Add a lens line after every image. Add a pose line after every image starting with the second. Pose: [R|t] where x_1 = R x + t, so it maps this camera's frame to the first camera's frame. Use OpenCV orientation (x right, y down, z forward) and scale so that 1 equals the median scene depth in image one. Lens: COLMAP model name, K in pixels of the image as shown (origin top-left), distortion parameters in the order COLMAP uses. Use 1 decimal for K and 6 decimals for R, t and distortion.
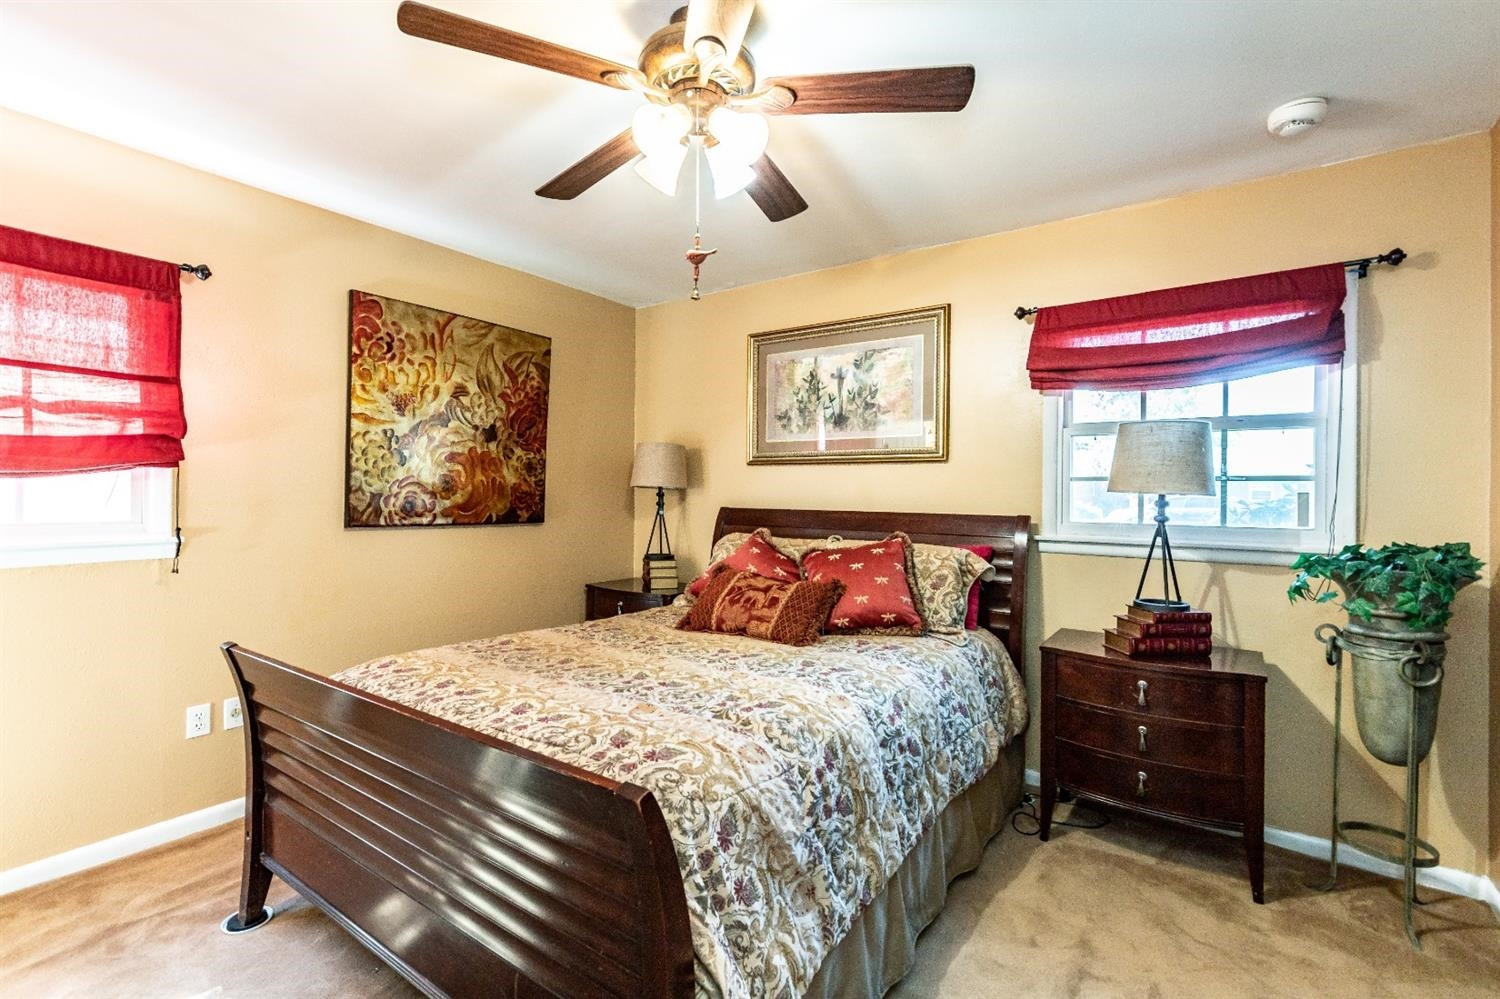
lens RADIAL K [[678.5, 0, 745.4], [0, 678.5, 494.6], [0, 0, 1]] dist [0.010212, -0.002704]
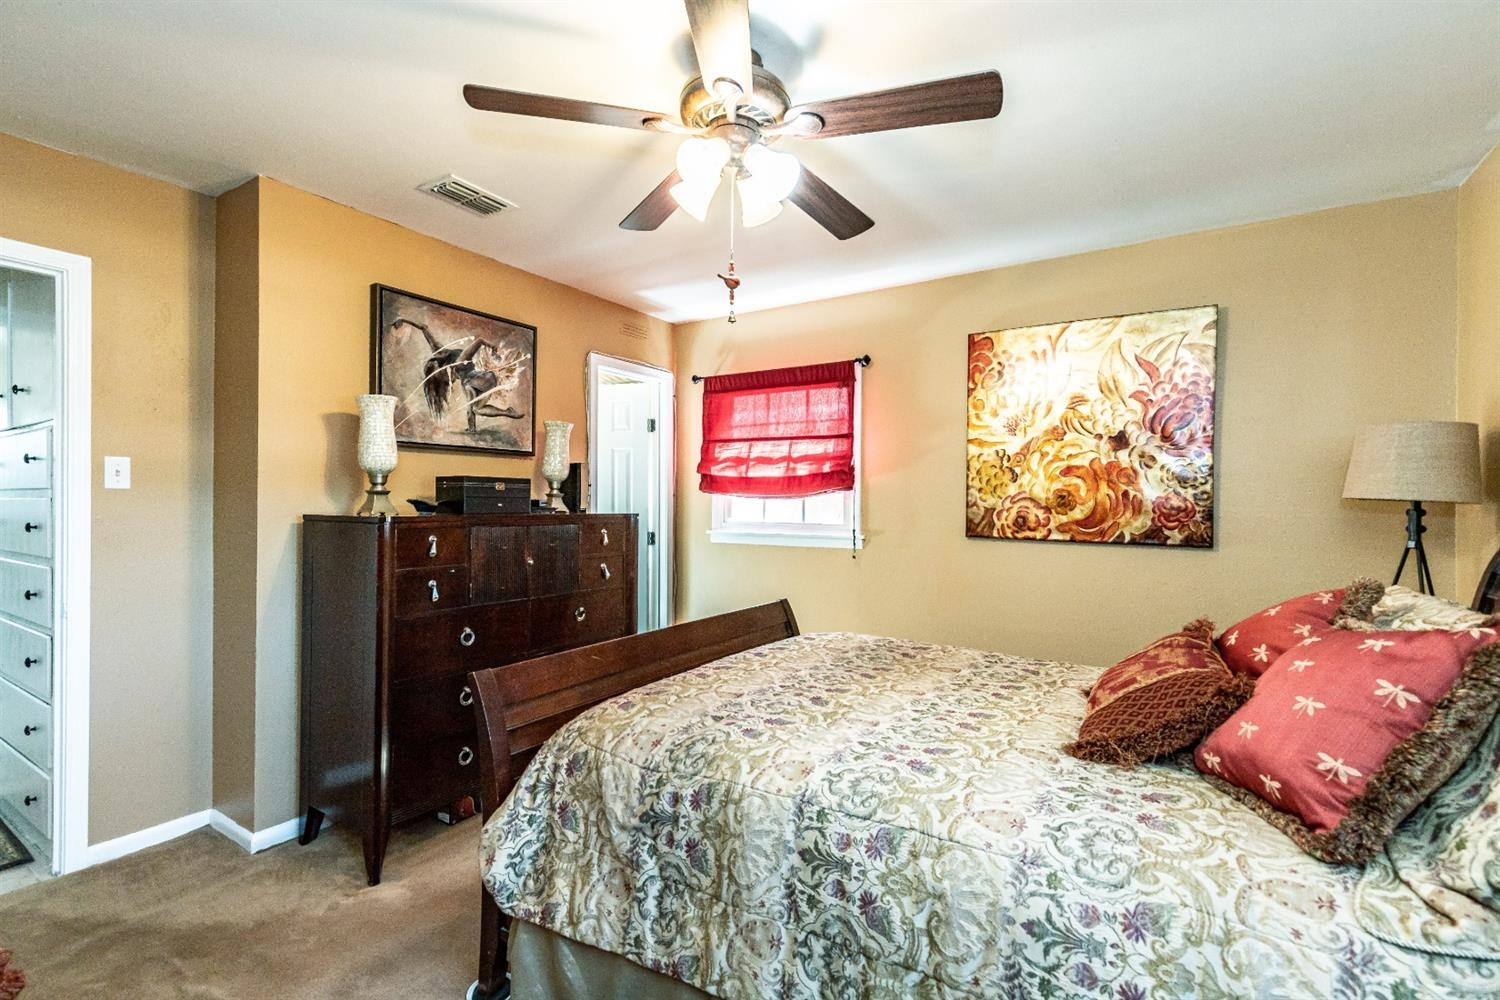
lens RADIAL K [[678.5, 0, 744.6], [0, 678.5, 502.6], [0, 0, 1]] dist [0.010212, -0.002704]
pose [[0.042846, -0.007676, -0.999052, 0.539009], [-0.009275, 0.999924, -0.008081, 0.001735], [0.999039, 0.009612, 0.042772, 0.530986]]
